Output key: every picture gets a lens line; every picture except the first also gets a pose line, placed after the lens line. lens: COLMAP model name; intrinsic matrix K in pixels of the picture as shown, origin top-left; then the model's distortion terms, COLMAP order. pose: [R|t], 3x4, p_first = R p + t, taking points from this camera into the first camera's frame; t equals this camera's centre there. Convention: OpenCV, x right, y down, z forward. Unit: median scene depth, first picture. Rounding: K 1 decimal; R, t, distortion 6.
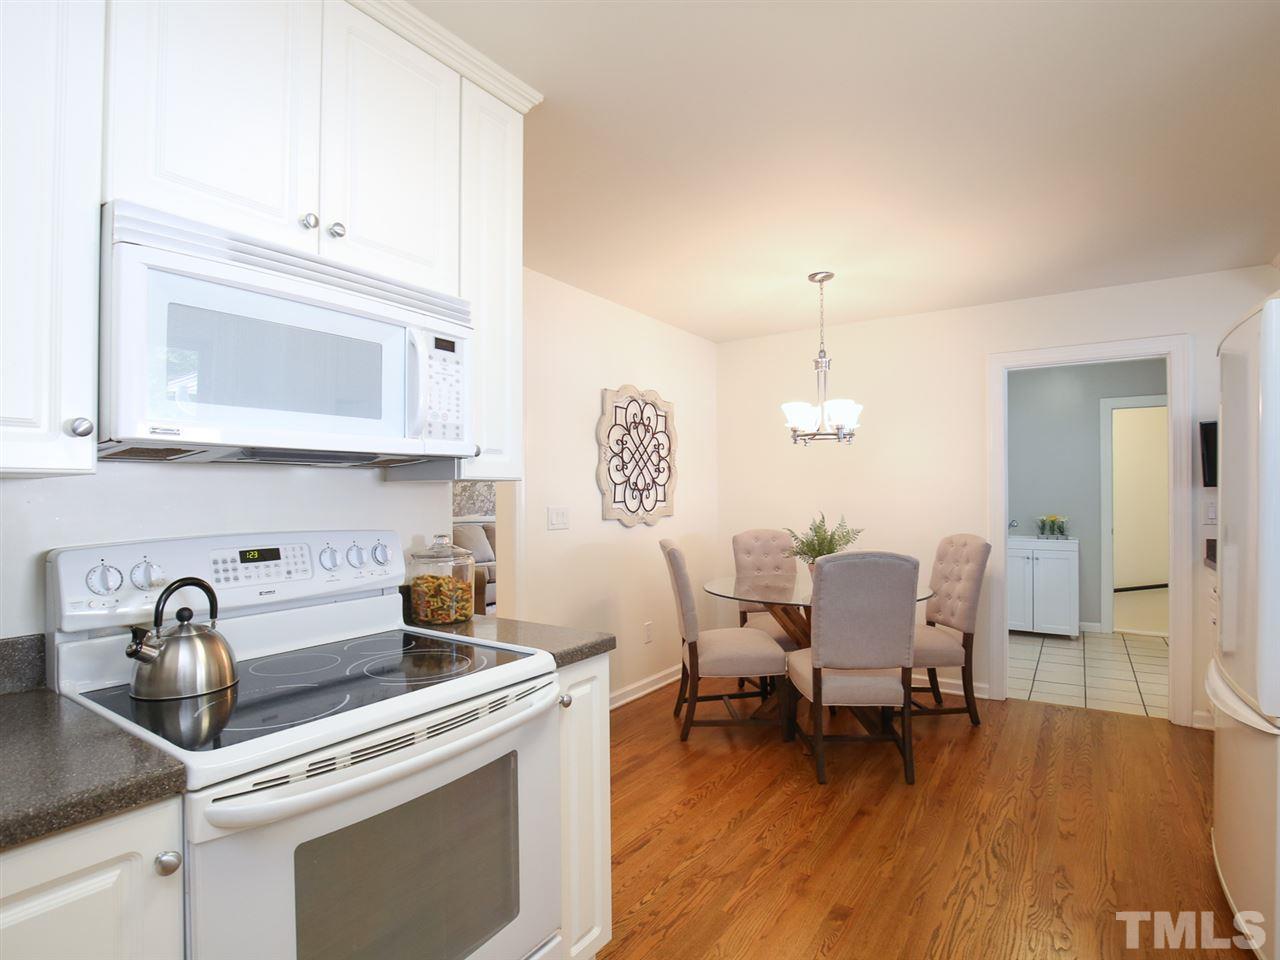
lens RADIAL K [[671.2, 0, 636.2], [0, 671.2, 486.3], [0, 0, 1]] dist [-0.028849, -0.000116]
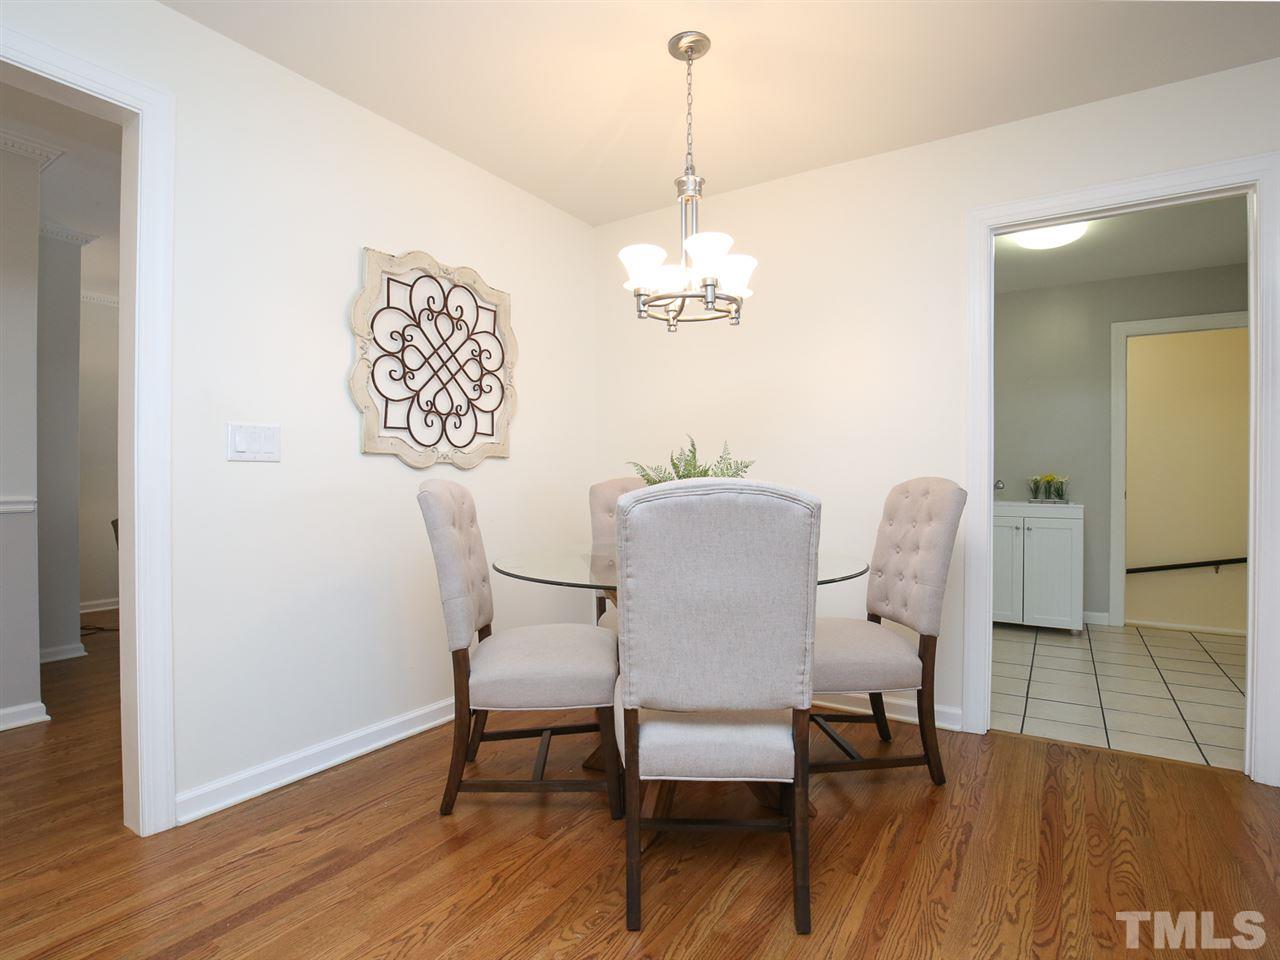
lens RADIAL K [[652.0, 0, 639.7], [0, 652.0, 483.9], [0, 0, 1]] dist [-0.030300, -0.000282]
pose [[0.999877, 0.004925, 0.014885, 0.196410], [-0.005177, 0.999843, 0.016964, 0.063893], [-0.014799, -0.017039, 0.999745, 0.360851]]
